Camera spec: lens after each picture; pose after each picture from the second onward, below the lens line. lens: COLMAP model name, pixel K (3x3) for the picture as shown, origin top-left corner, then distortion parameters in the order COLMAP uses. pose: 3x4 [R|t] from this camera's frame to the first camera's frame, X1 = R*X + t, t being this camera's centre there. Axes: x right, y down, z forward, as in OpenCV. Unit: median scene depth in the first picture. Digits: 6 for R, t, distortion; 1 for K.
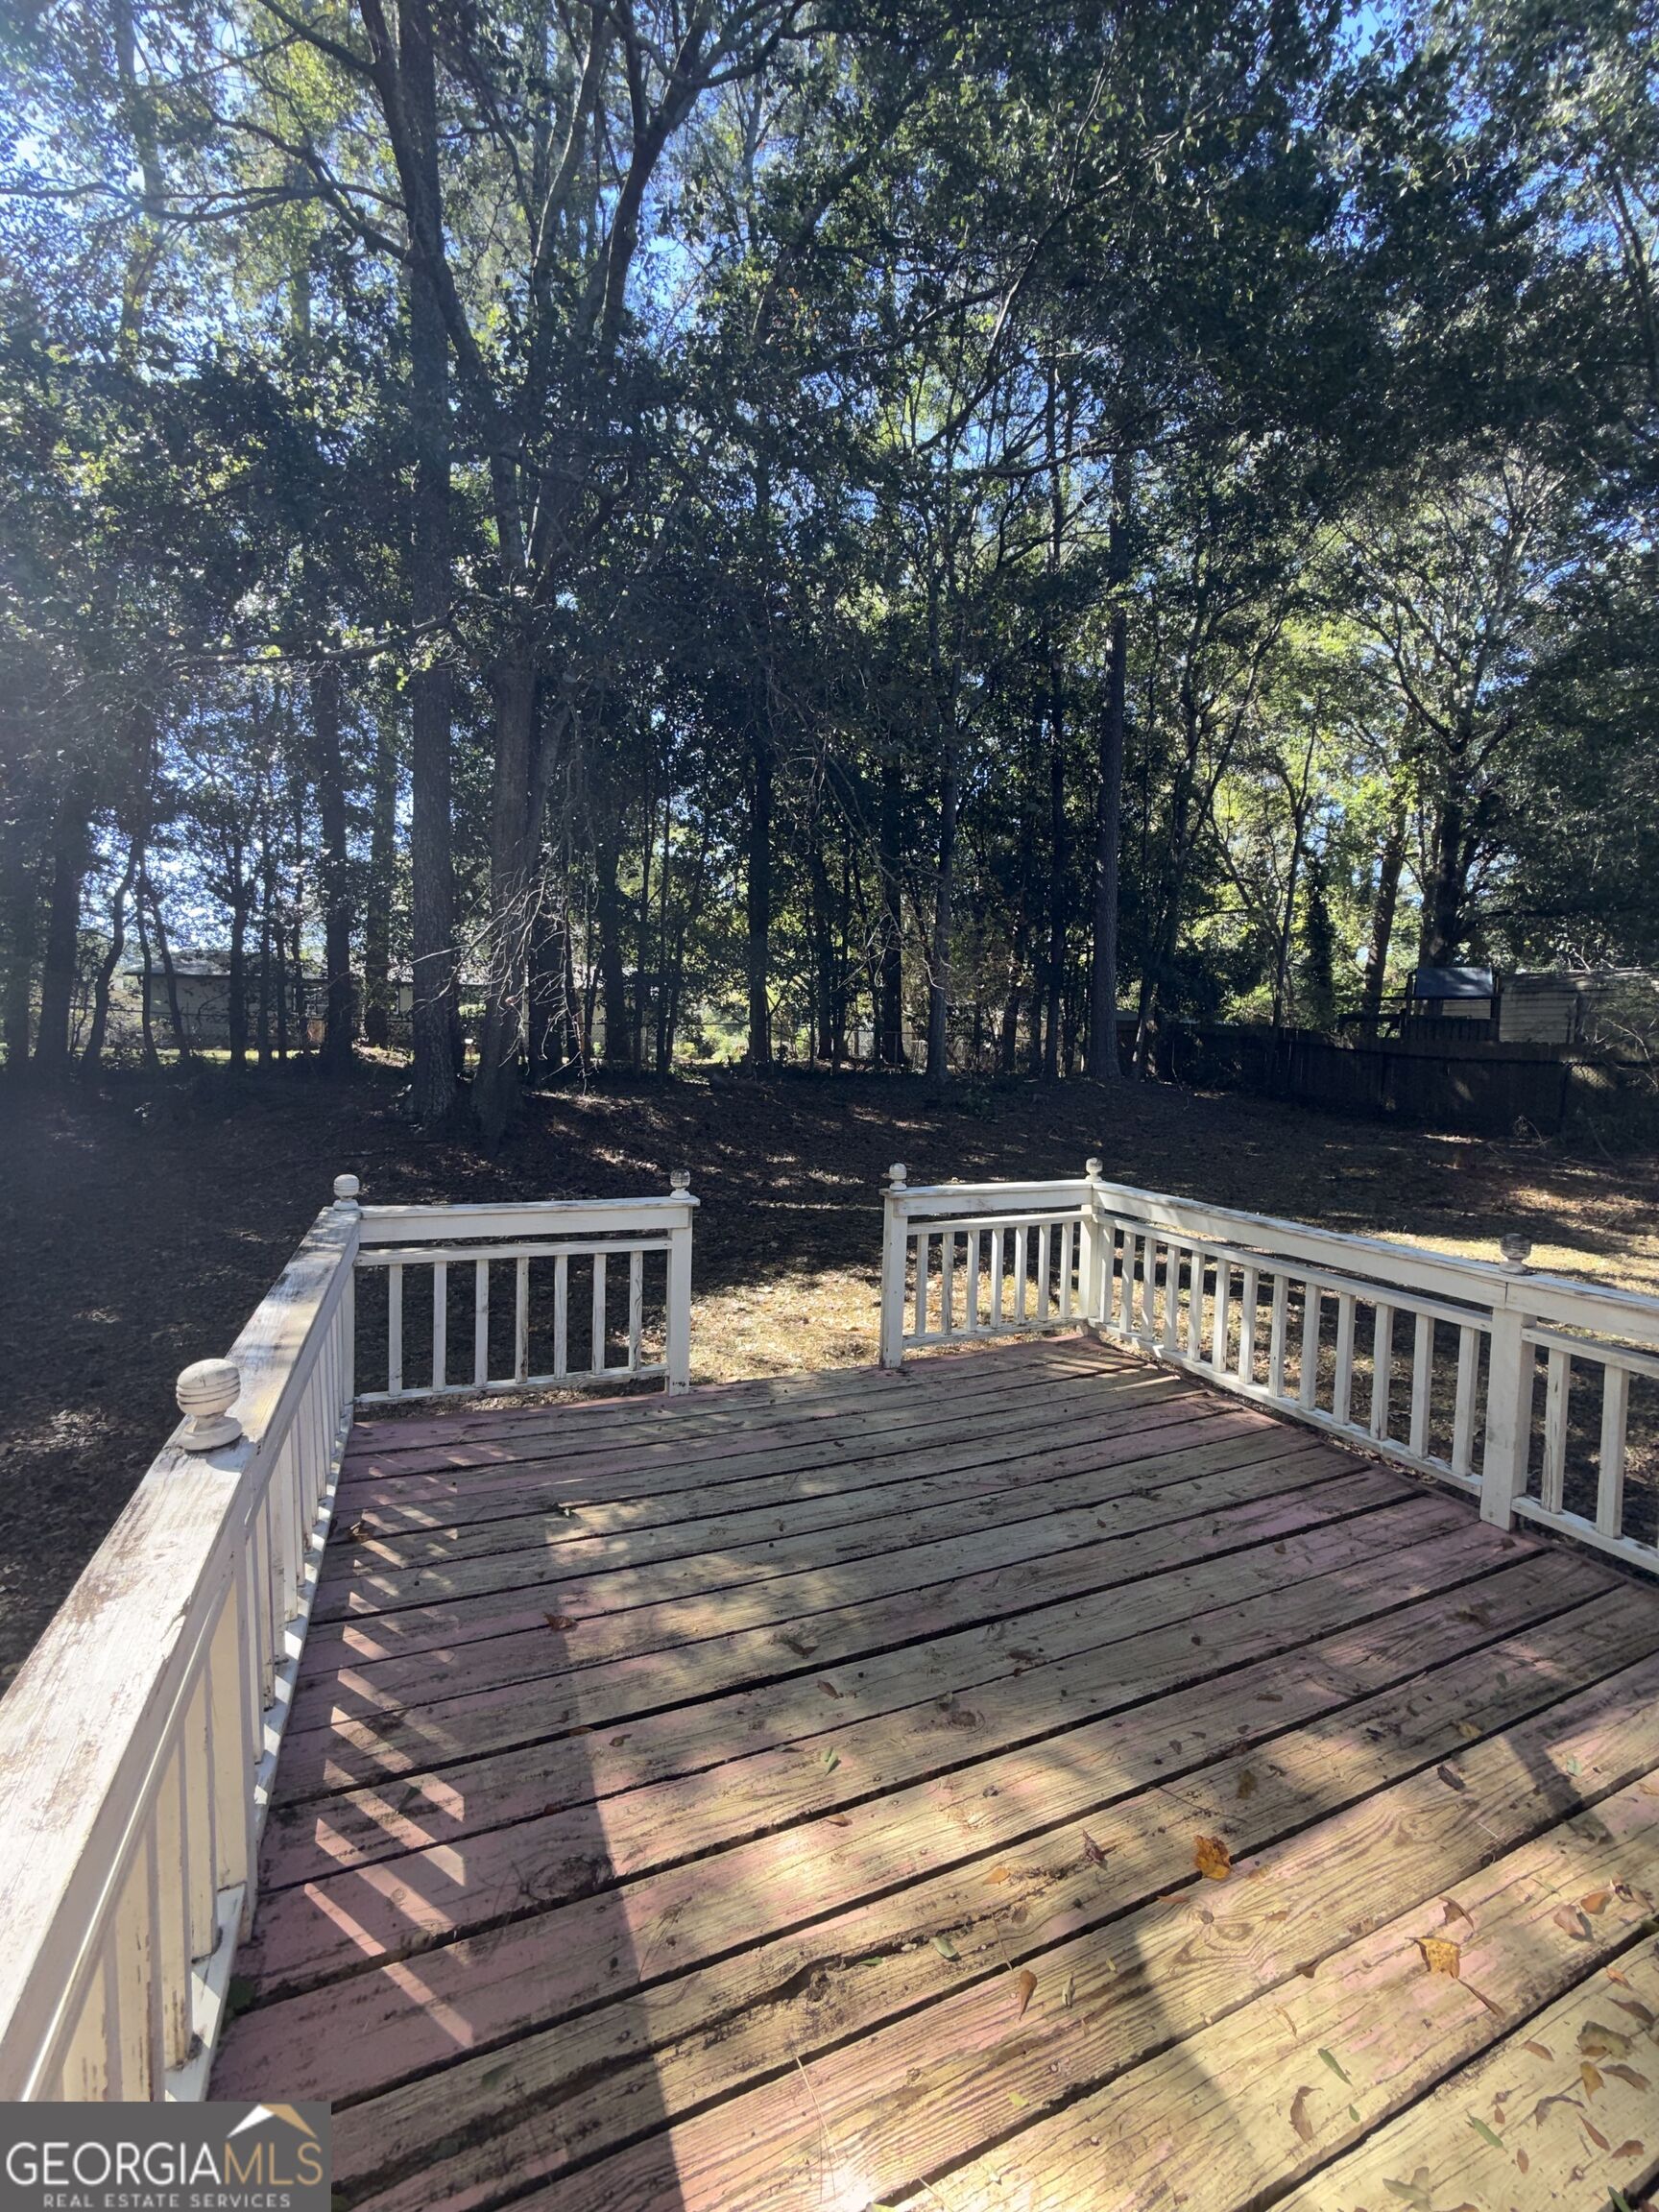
lens RADIAL K [[882.6, 0, 826.9], [0, 882.6, 1106.9], [0, 0, 1]] dist [-0.001434, -0.000816]
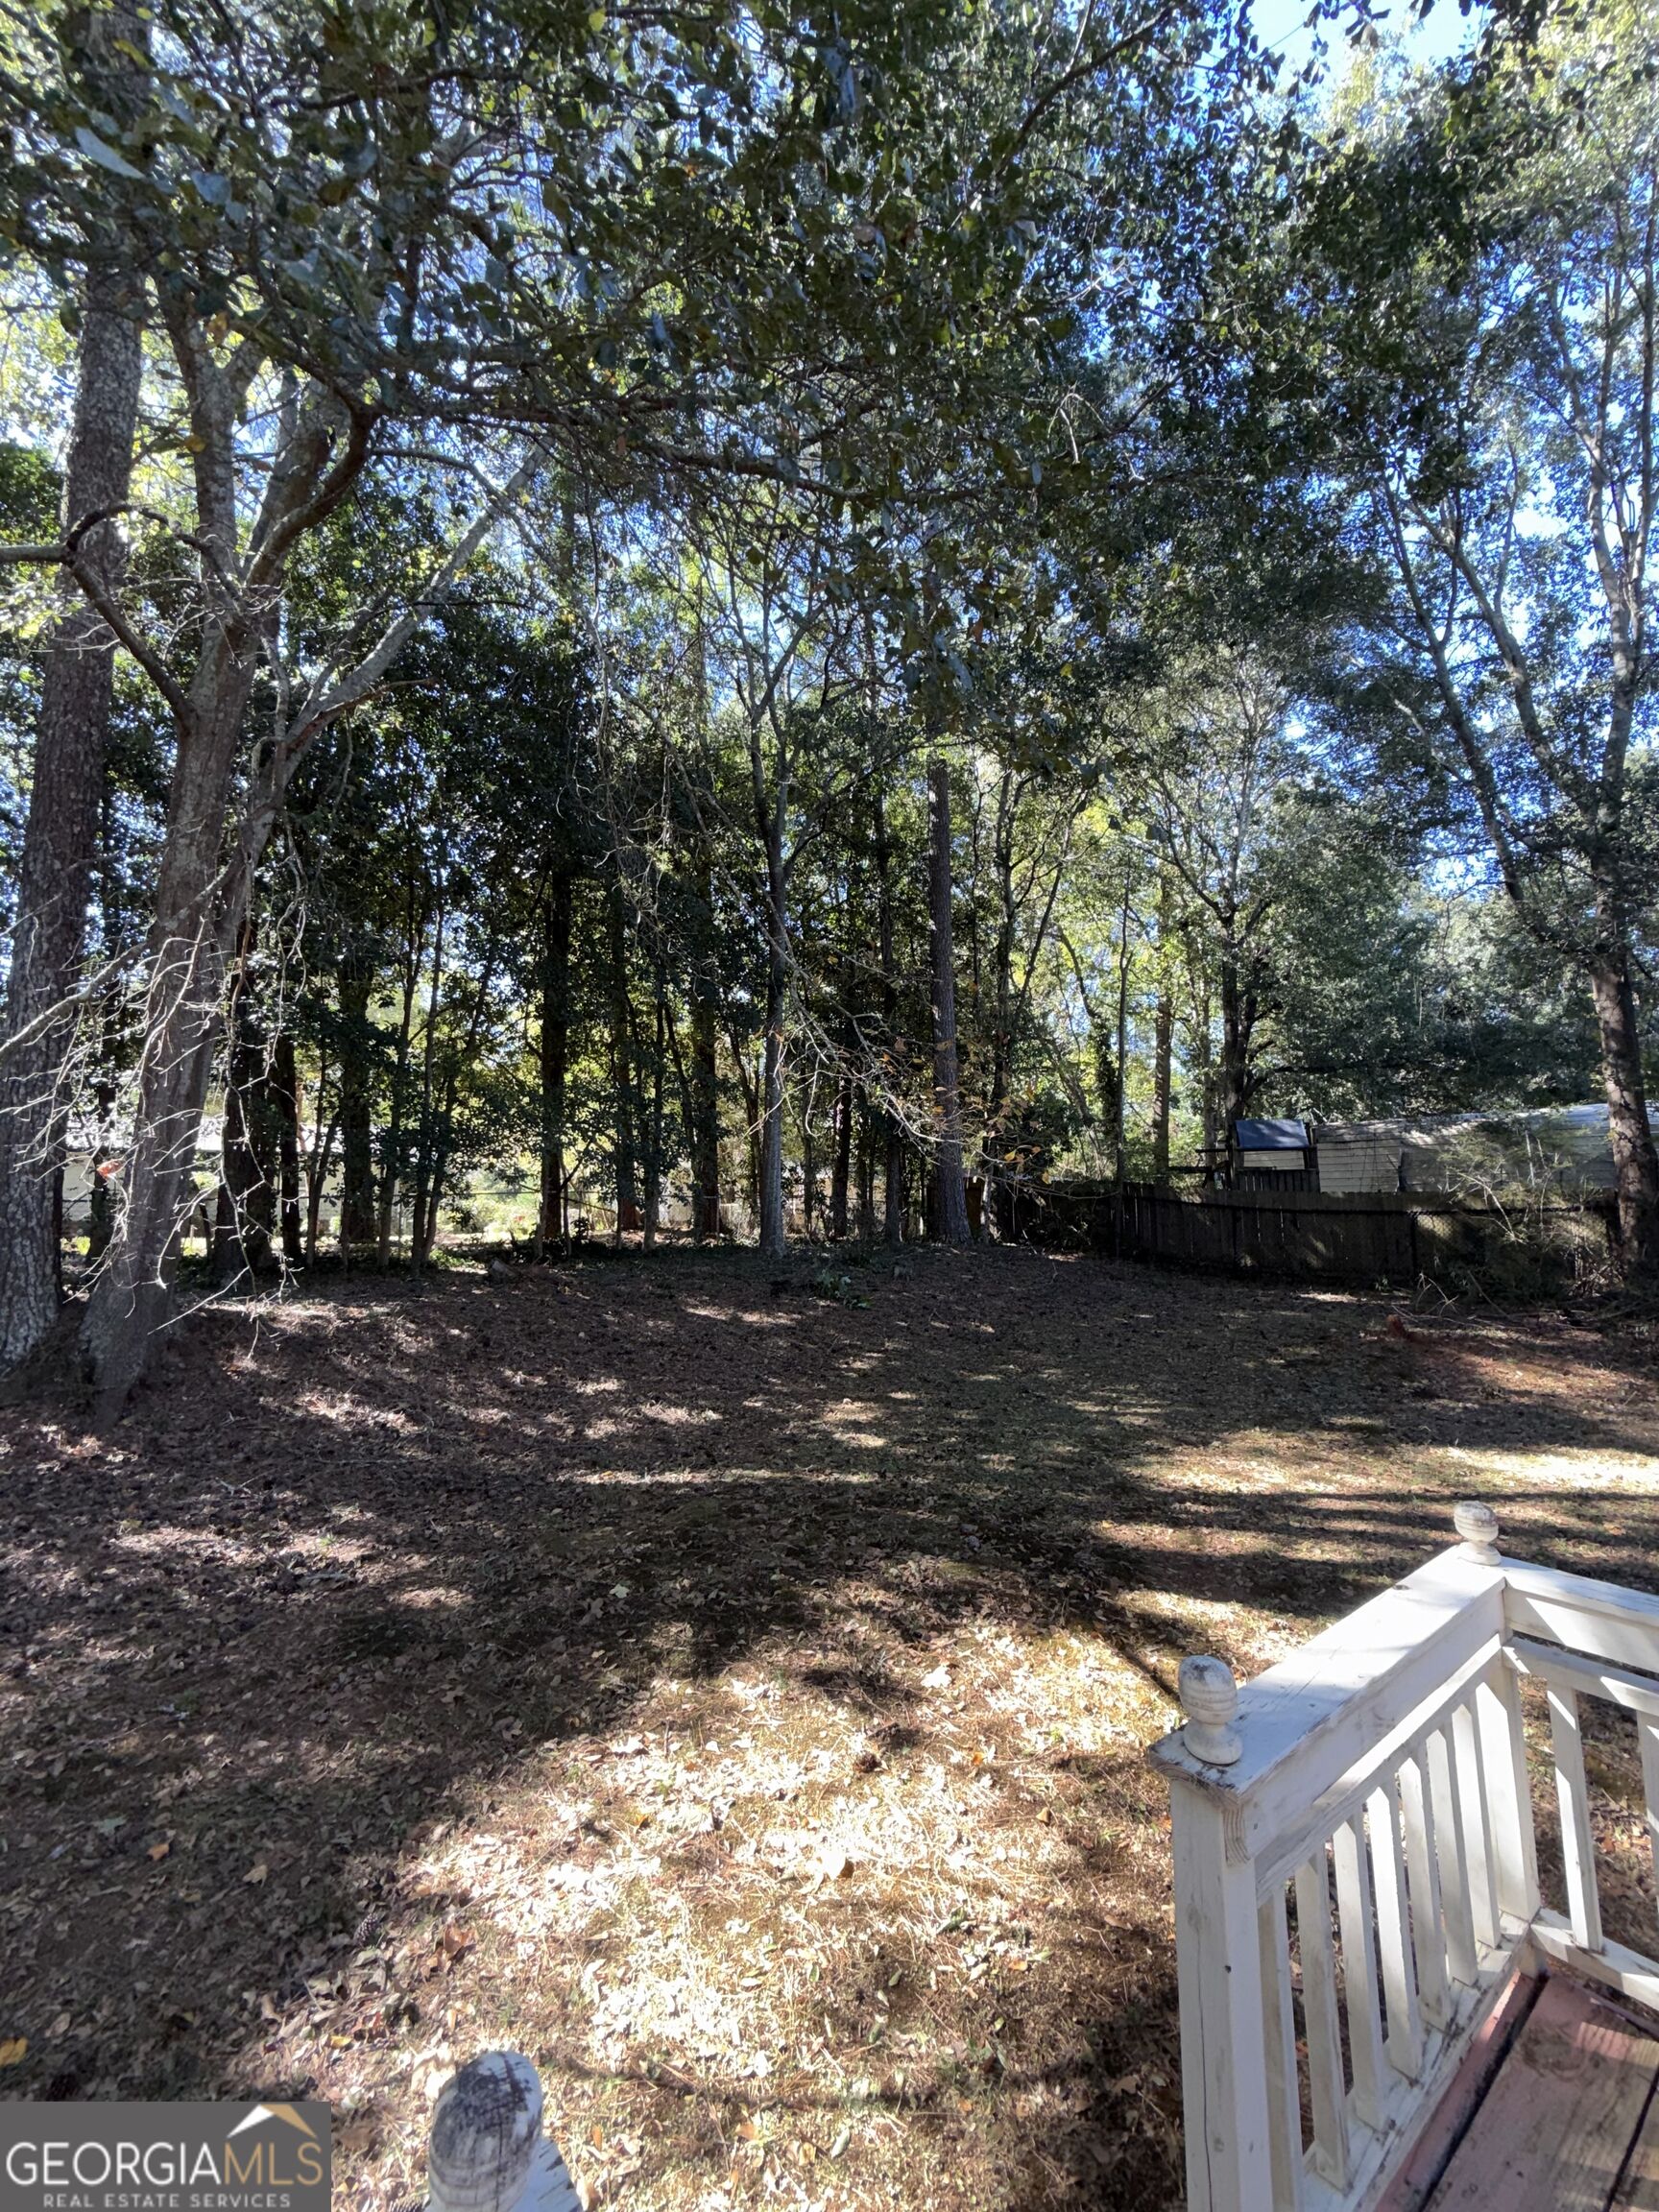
lens RADIAL K [[882.6, 0, 830.1], [0, 882.6, 1103.1], [0, 0, 1]] dist [-0.001434, -0.000816]
pose [[0.969249, 0.001534, 0.246076, -0.028502], [0.043734, 0.982988, -0.178389, -0.018262], [-0.242163, 0.183665, 0.952693, 0.153202]]
